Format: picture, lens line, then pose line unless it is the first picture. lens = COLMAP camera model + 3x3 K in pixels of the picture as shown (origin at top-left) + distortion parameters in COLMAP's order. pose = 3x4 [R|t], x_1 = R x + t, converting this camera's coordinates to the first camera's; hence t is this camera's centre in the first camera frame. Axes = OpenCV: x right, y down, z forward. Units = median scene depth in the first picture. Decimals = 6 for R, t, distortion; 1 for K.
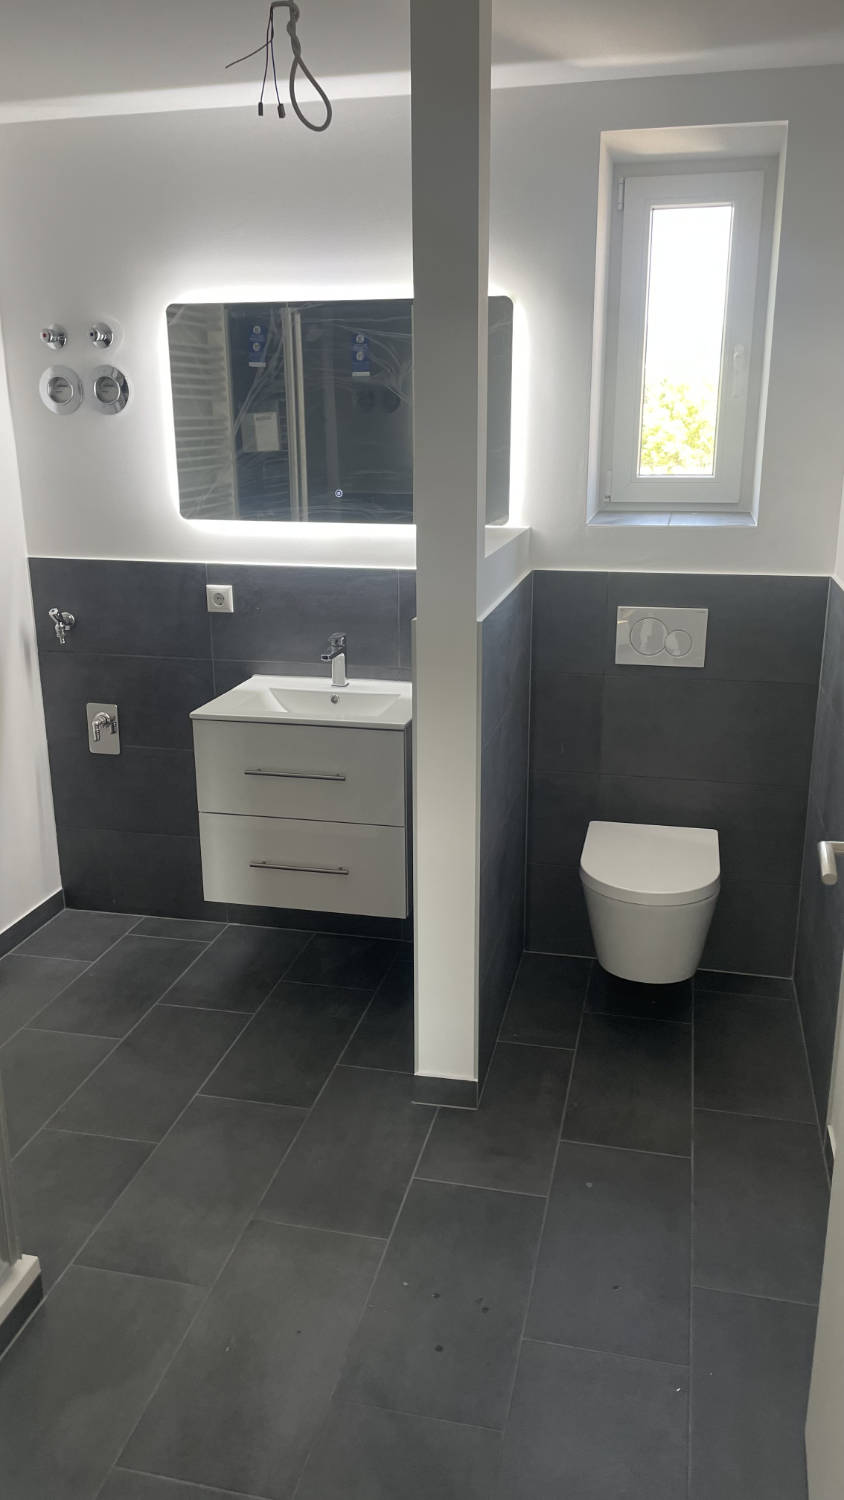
lens RADIAL K [[1135.4, 0, 422.0], [0, 1135.4, 750.0], [0, 0, 1]] dist [0.098727, -0.131008]
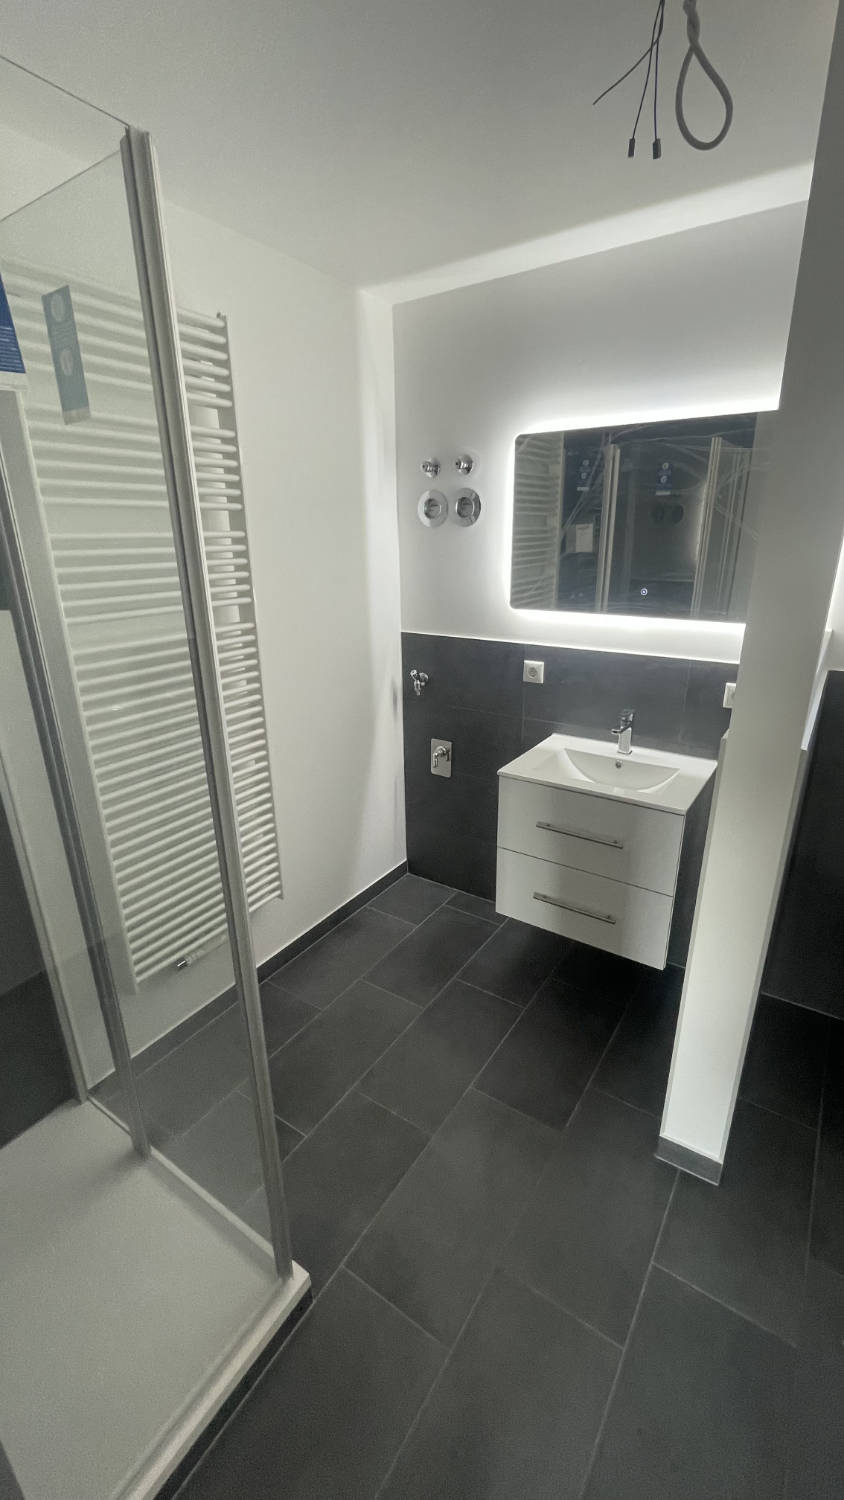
lens RADIAL K [[634.6, 0, 422.7], [0, 634.6, 758.7], [0, 0, 1]] dist [-0.000370, -0.000083]
pose [[0.935360, 0.113467, -0.335002, -0.045398], [-0.091650, 0.992549, 0.080285, -0.083117], [0.341616, -0.044393, 0.938791, 0.293692]]
